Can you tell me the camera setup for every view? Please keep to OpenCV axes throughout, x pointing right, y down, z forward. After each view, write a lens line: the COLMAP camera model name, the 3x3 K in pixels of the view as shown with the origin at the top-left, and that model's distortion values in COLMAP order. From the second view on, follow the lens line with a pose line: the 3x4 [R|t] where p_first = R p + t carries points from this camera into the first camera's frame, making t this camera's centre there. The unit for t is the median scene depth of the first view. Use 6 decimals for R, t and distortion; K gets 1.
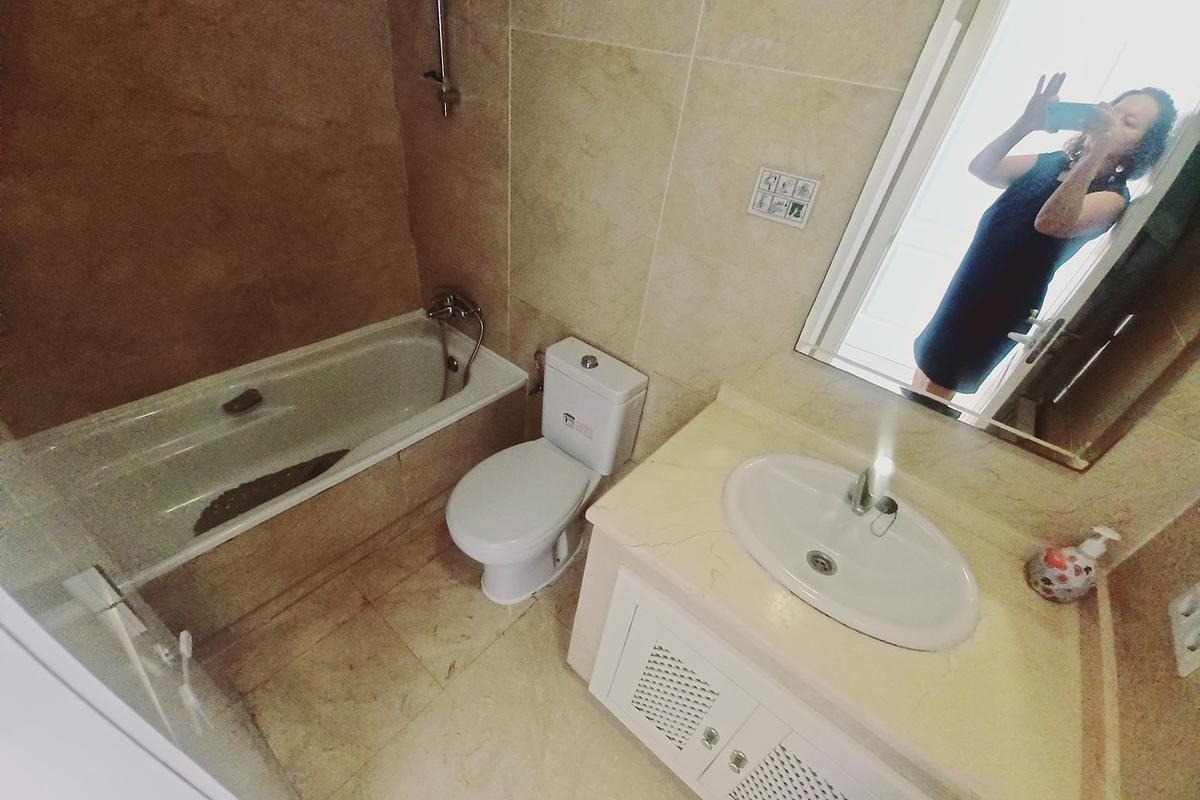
lens RADIAL K [[472.1, 0, 592.8], [0, 472.1, 410.4], [0, 0, 1]] dist [0.001740, -0.005891]
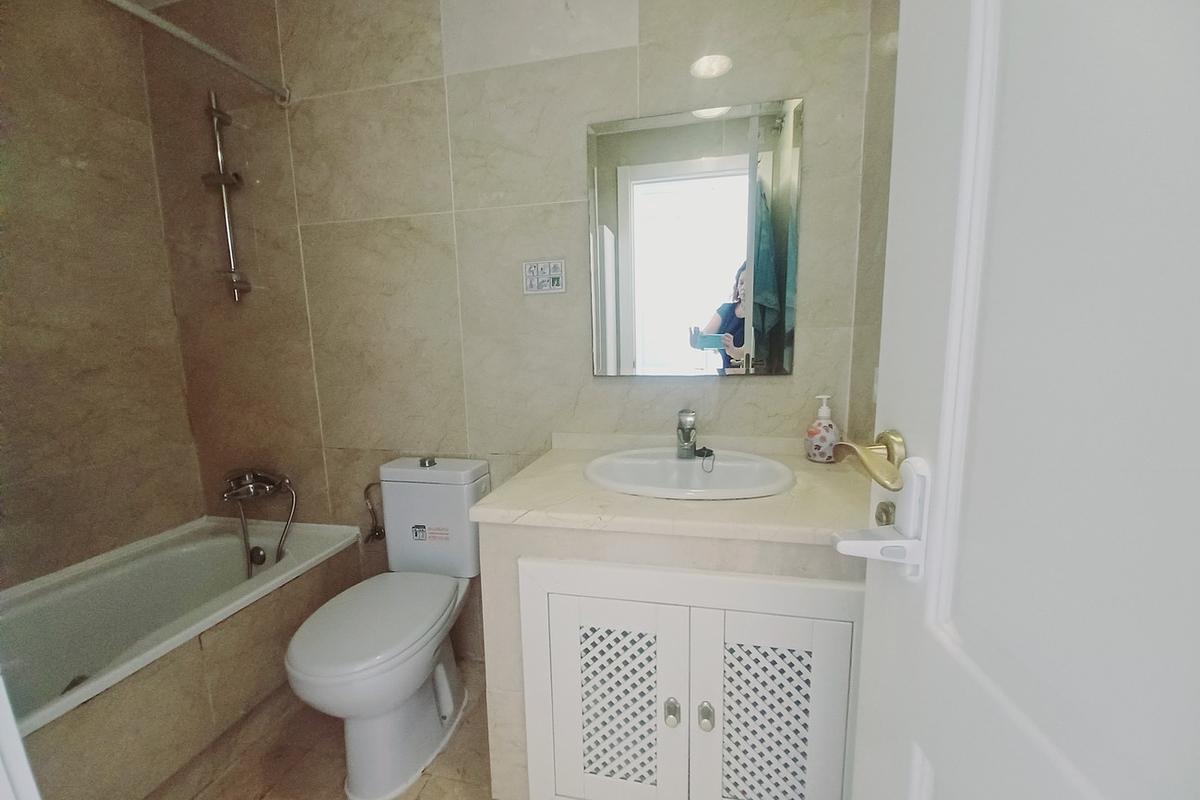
lens RADIAL K [[472.1, 0, 592.8], [0, 472.1, 410.4], [0, 0, 1]] dist [0.001740, -0.005891]
pose [[0.880771, -0.198765, 0.429809, -0.104280], [0.380417, 0.837509, -0.392251, 0.328487], [-0.282004, 0.508990, 0.813267, 0.007513]]
